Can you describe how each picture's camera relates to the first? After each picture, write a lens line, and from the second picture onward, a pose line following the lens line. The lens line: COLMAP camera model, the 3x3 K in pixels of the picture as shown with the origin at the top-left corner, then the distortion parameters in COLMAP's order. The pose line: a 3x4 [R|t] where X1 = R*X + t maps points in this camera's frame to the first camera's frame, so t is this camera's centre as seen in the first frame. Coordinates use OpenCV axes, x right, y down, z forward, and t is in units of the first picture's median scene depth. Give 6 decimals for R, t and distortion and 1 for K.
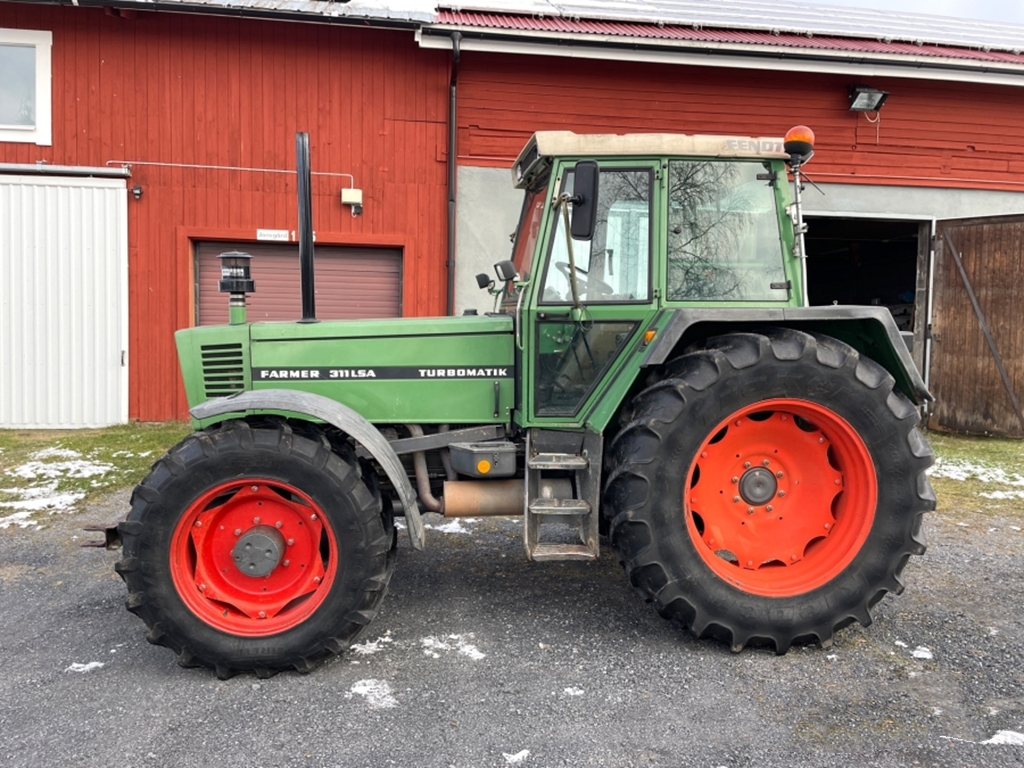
lens RADIAL K [[767.9, 0, 515.7], [0, 767.9, 375.6], [0, 0, 1]] dist [0.097793, -0.123438]
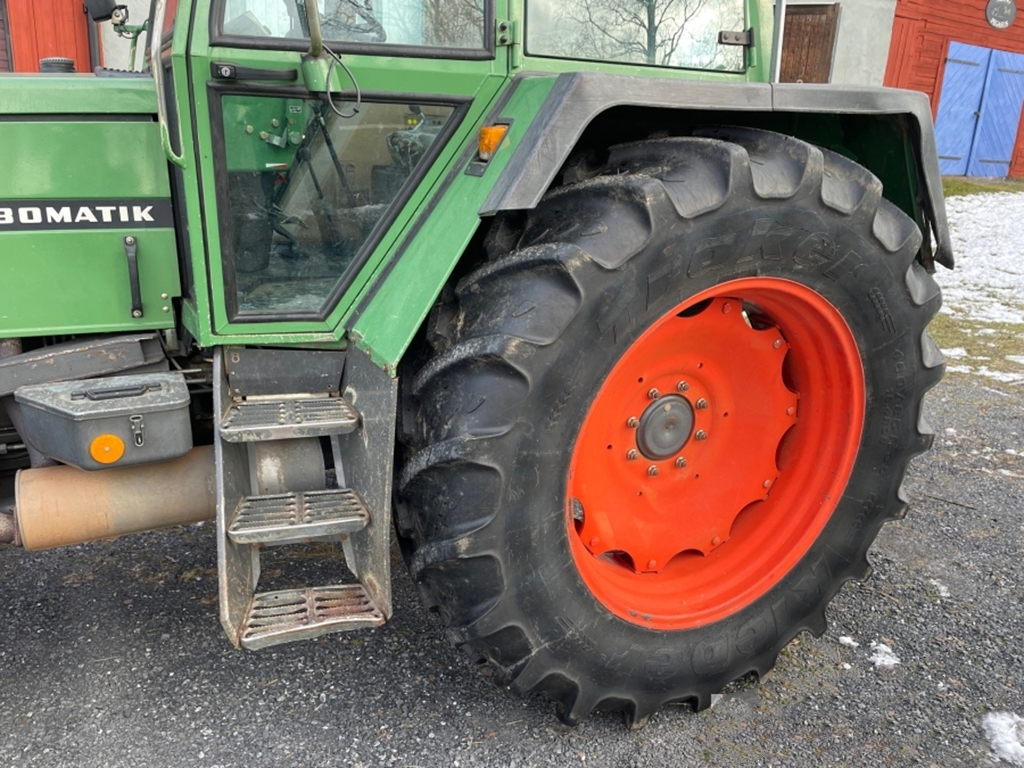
lens RADIAL K [[767.9, 0, 514.1], [0, 767.9, 376.7], [0, 0, 1]] dist [0.097793, -0.123438]
pose [[0.942155, -0.070893, 0.327594, 0.030173], [-0.011120, 0.970227, 0.241943, -0.024844], [-0.334992, -0.231591, 0.913316, 0.526474]]
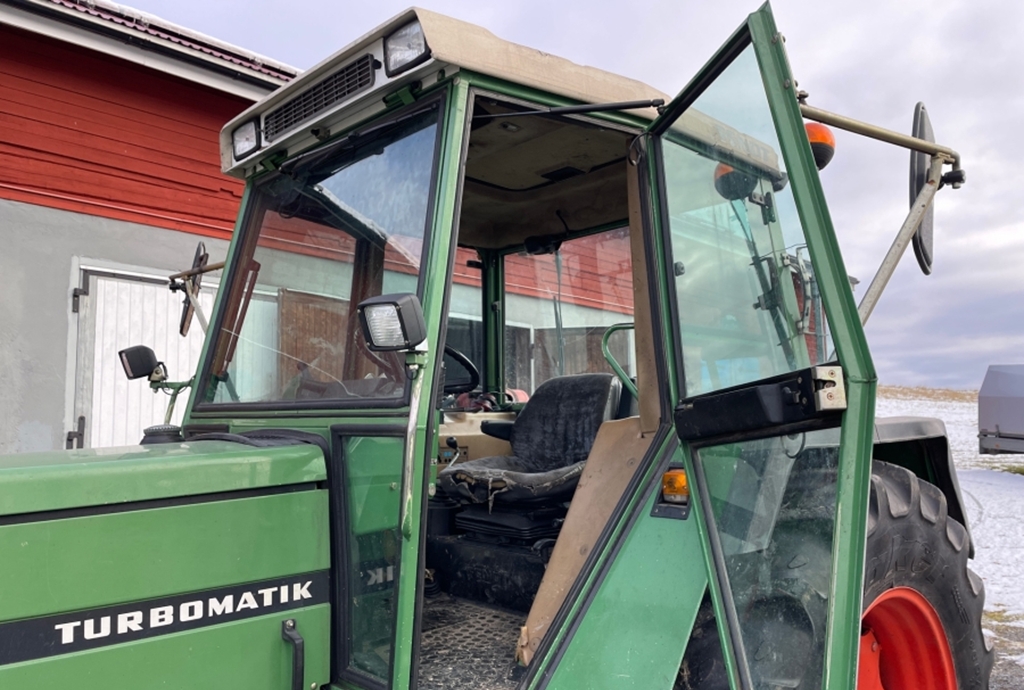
lens RADIAL K [[768.8, 0, 512.4], [0, 768.8, 378.4], [0, 0, 1]] dist [0.094438, -0.117159]
pose [[0.806078, 0.023306, 0.591350, -0.170707], [0.057026, 0.991516, -0.116810, -0.060381], [-0.589055, 0.127880, 0.797910, 0.636672]]
